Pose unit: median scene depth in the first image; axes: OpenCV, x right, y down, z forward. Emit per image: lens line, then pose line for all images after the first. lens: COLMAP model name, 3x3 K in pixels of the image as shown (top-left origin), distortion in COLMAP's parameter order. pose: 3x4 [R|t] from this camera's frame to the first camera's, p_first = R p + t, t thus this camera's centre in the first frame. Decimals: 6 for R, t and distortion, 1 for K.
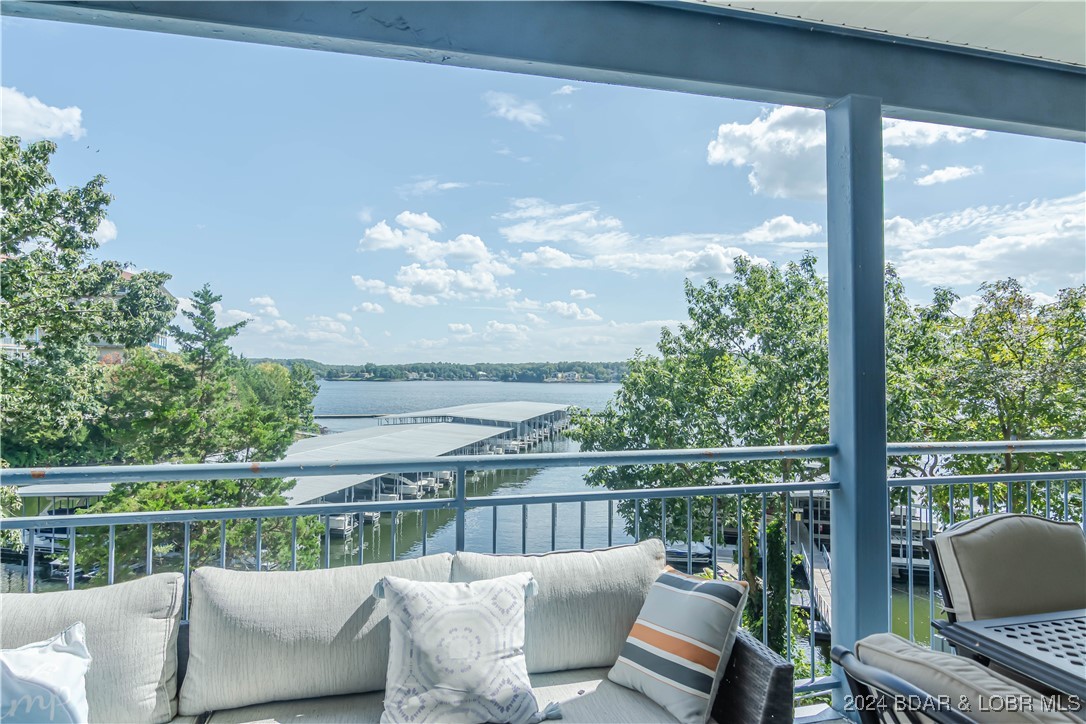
lens RADIAL K [[615.0, 0, 551.5], [0, 615.0, 366.2], [0, 0, 1]] dist [-0.004631, -0.009303]
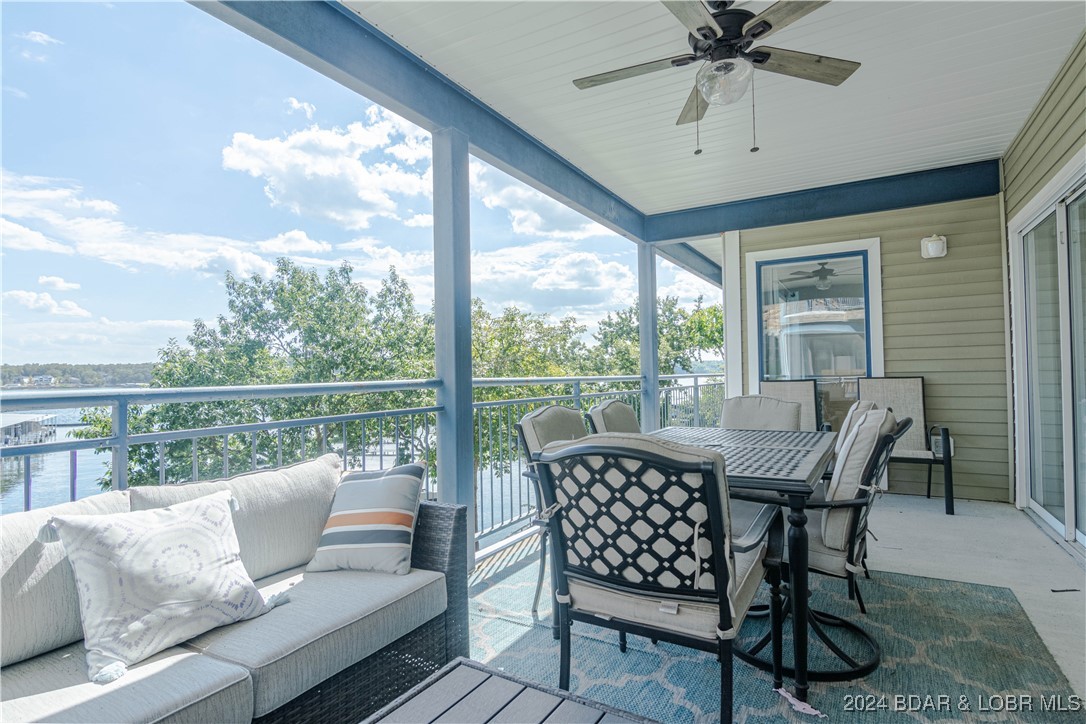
lens RADIAL K [[542.0, 0, 547.2], [0, 542.0, 363.7], [0, 0, 1]] dist [-0.007893, -0.003265]
pose [[0.697672, -0.006890, 0.716384, -0.048668], [0.014216, 0.999890, -0.004228, 0.021030], [-0.716276, 0.013133, 0.697694, -0.003031]]
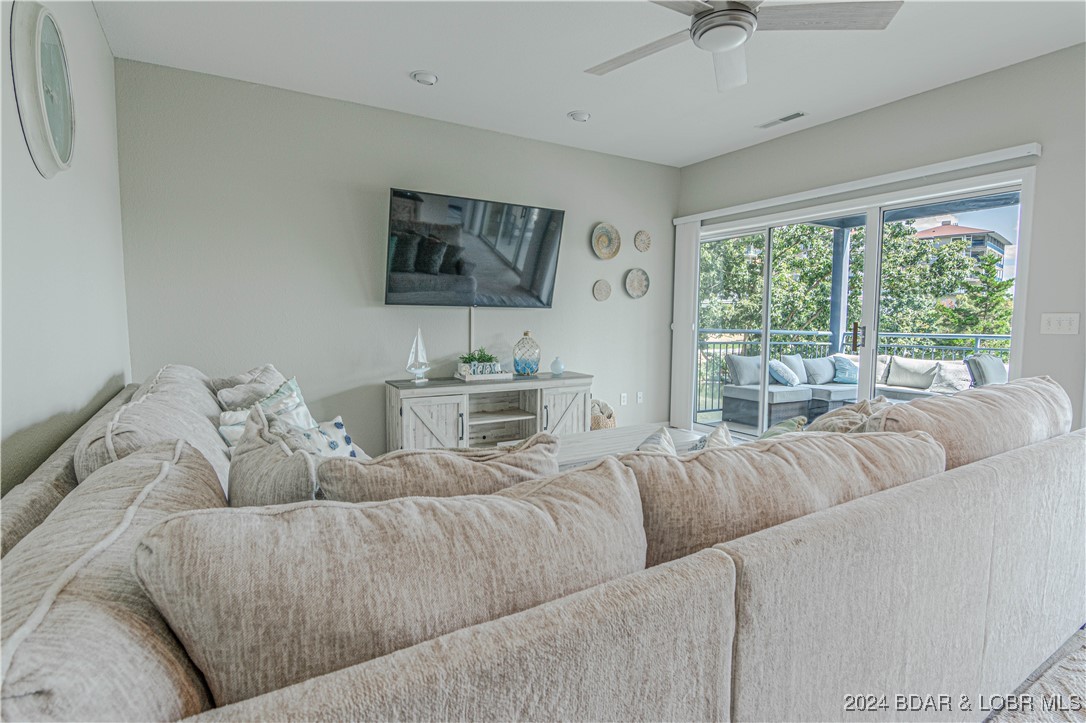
lens RADIAL K [[542.0, 0, 537.2], [0, 542.0, 362.4], [0, 0, 1]] dist [-0.007893, -0.003265]
pose [[0.297018, 0.076256, -0.951822, 0.379139], [0.018140, 0.996176, 0.085470, -0.004103], [0.954700, -0.042652, 0.294499, -0.424406]]
